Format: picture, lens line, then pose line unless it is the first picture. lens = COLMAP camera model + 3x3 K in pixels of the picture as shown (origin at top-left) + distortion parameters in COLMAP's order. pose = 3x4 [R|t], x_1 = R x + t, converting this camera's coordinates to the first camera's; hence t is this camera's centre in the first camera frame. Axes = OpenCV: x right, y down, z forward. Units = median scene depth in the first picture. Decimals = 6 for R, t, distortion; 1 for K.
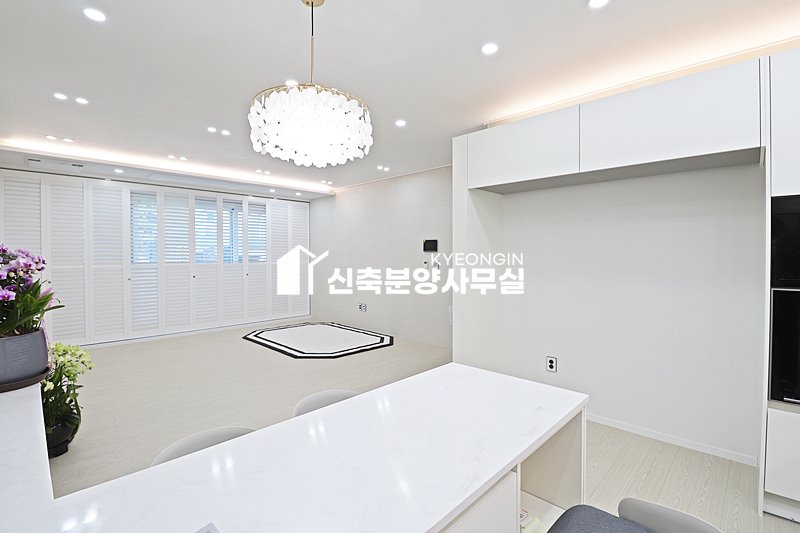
lens RADIAL K [[369.8, 0, 405.8], [0, 369.8, 260.5], [0, 0, 1]] dist [-0.011031, -0.005068]
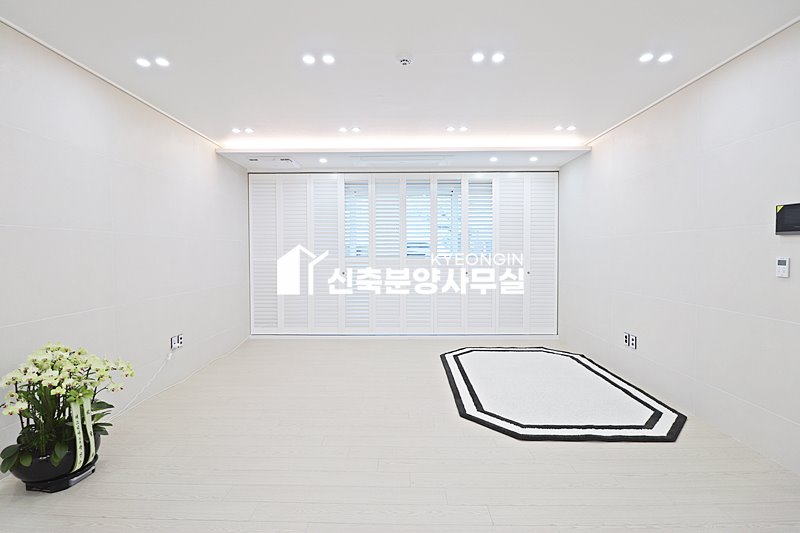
lens RADIAL K [[369.8, 0, 398.0], [0, 369.8, 263.5], [0, 0, 1]] dist [-0.011031, -0.005068]
pose [[0.684858, 0.022263, -0.728336, 0.051354], [-0.008690, 0.999712, 0.022387, 0.001282], [0.728624, -0.009003, 0.684854, 0.418931]]
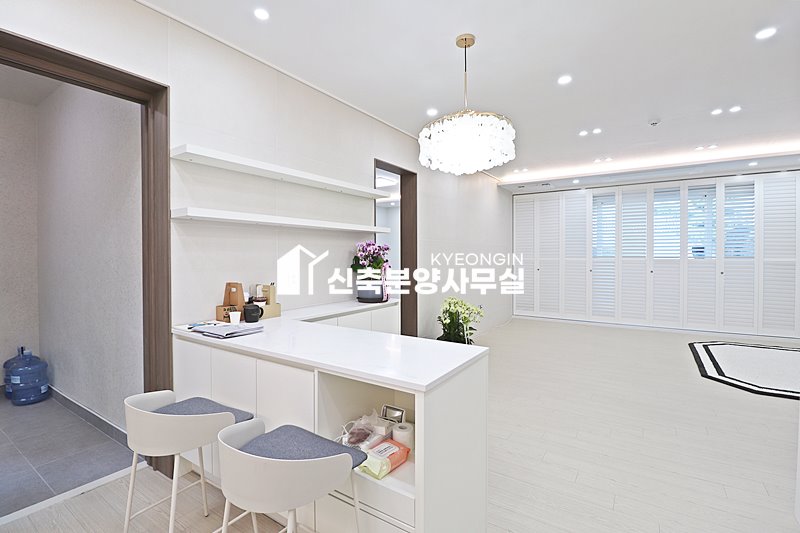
lens RADIAL K [[369.8, 0, 398.2], [0, 369.8, 261.7], [0, 0, 1]] dist [-0.011031, -0.005068]
pose [[0.174128, 0.018336, -0.984552, 0.287250], [-0.010000, 0.999808, 0.016851, 0.007432], [0.984672, 0.006911, 0.174278, 0.178107]]
